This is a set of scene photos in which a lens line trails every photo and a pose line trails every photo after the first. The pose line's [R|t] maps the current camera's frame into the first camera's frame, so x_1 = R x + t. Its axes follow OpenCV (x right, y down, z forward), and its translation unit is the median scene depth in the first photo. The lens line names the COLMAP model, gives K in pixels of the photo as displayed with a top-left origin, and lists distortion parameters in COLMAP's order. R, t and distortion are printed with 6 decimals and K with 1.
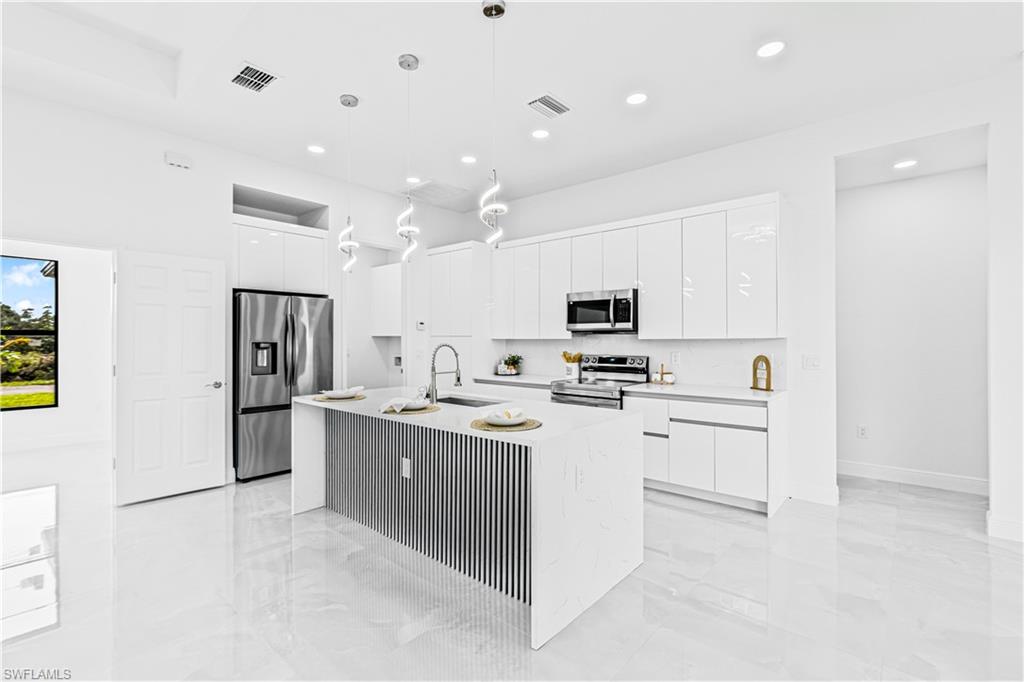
lens RADIAL K [[465.9, 0, 512.4], [0, 465.9, 348.1], [0, 0, 1]] dist [-0.002924, 0.000018]
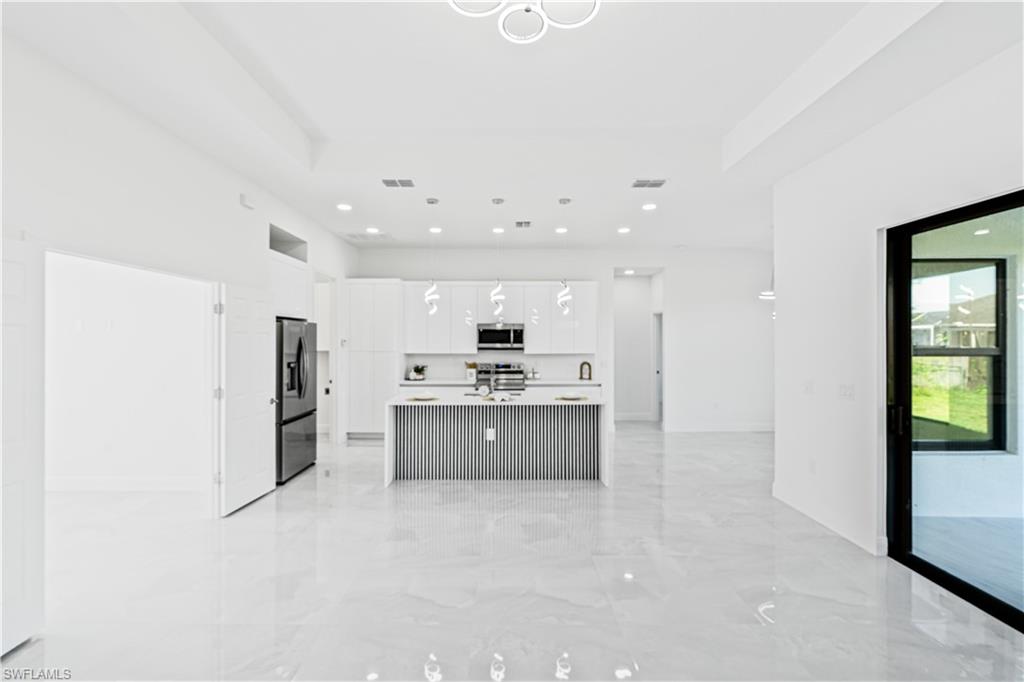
lens RADIAL K [[465.9, 0, 514.1], [0, 465.9, 341.0], [0, 0, 1]] dist [-0.002924, 0.000018]
pose [[0.743503, -0.000888, 0.668732, -0.878281], [0.009795, 0.999906, -0.009563, -0.048189], [-0.668661, 0.013660, 0.743442, -0.233051]]
